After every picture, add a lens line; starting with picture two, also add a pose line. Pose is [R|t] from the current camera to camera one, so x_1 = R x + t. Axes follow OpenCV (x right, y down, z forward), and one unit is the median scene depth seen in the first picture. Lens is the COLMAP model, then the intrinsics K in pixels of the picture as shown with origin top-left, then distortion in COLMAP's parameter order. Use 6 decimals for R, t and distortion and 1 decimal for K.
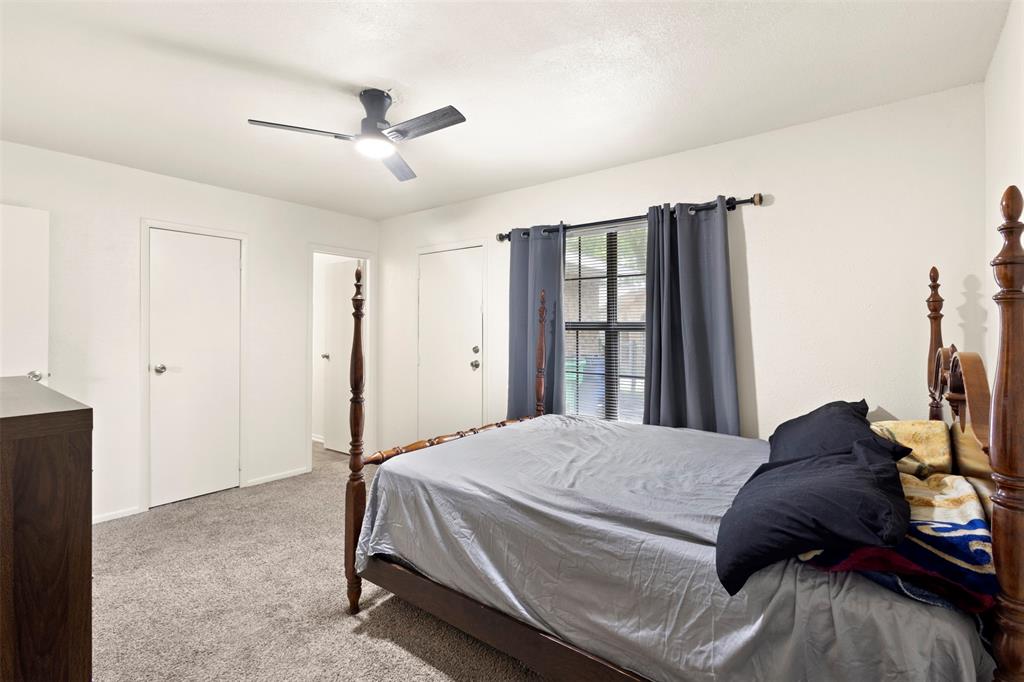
lens RADIAL K [[472.8, 0, 520.7], [0, 472.8, 331.6], [0, 0, 1]] dist [0.010297, -0.002039]
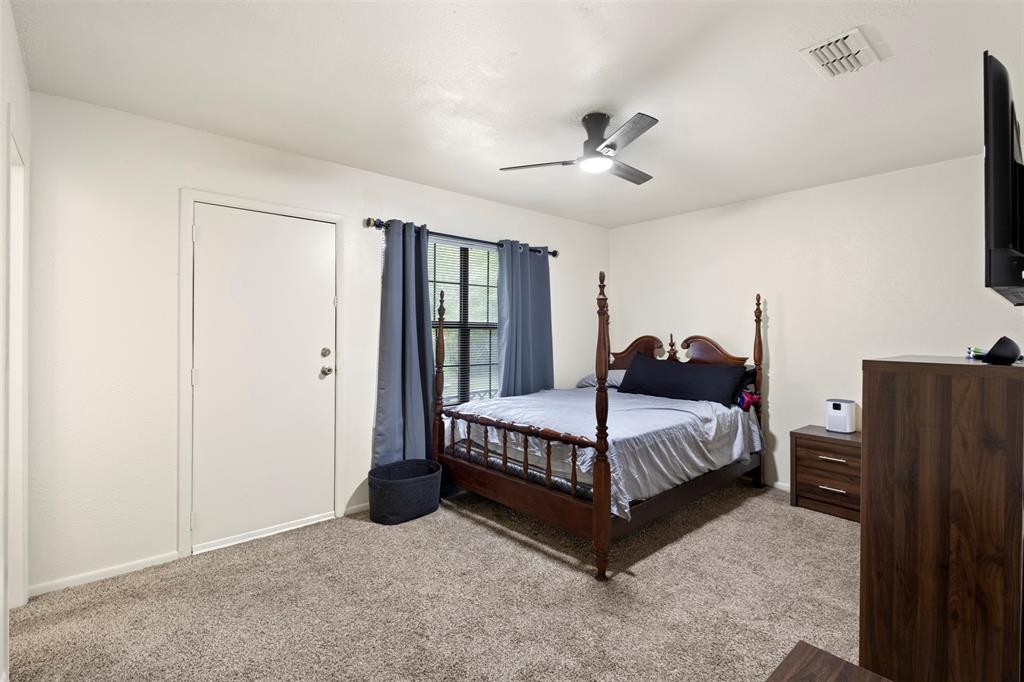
lens RADIAL K [[472.8, 0, 513.0], [0, 472.8, 334.4], [0, 0, 1]] dist [0.010297, -0.002039]
pose [[0.185108, -0.008976, 0.982677, -0.974947], [0.002981, 0.999959, 0.008572, 0.002694], [-0.982714, 0.001343, 0.185127, 0.654128]]
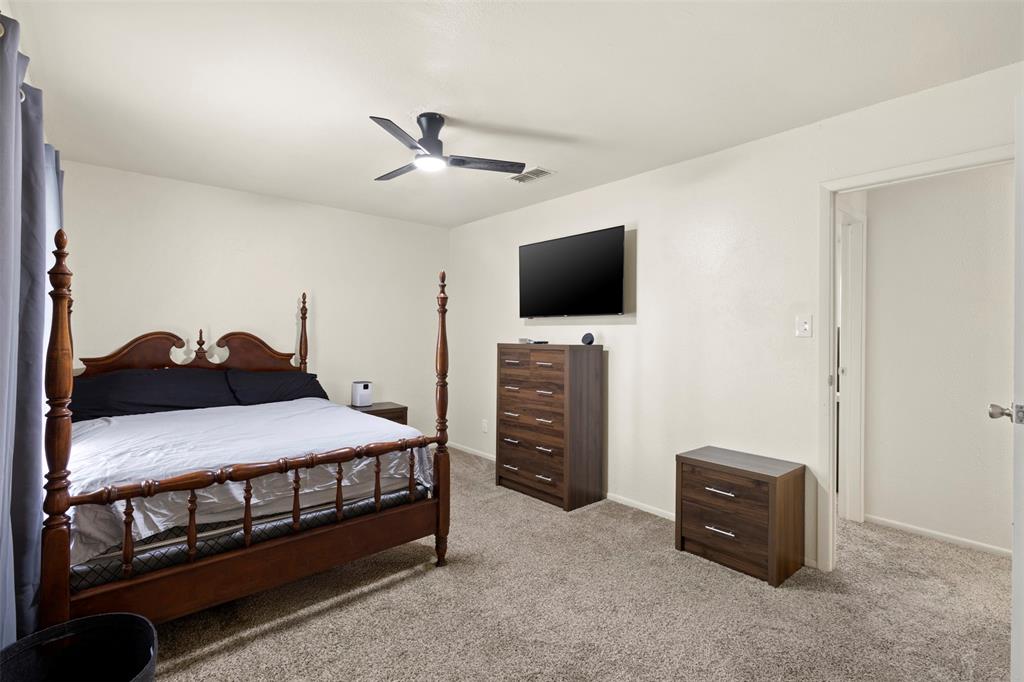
lens RADIAL K [[472.8, 0, 504.7], [0, 472.8, 342.6], [0, 0, 1]] dist [0.010297, -0.002039]
pose [[-0.978835, -0.018547, 0.203809, -0.489607], [-0.013236, 0.999537, 0.027392, 0.004798], [-0.204223, 0.024115, -0.978627, 1.370861]]
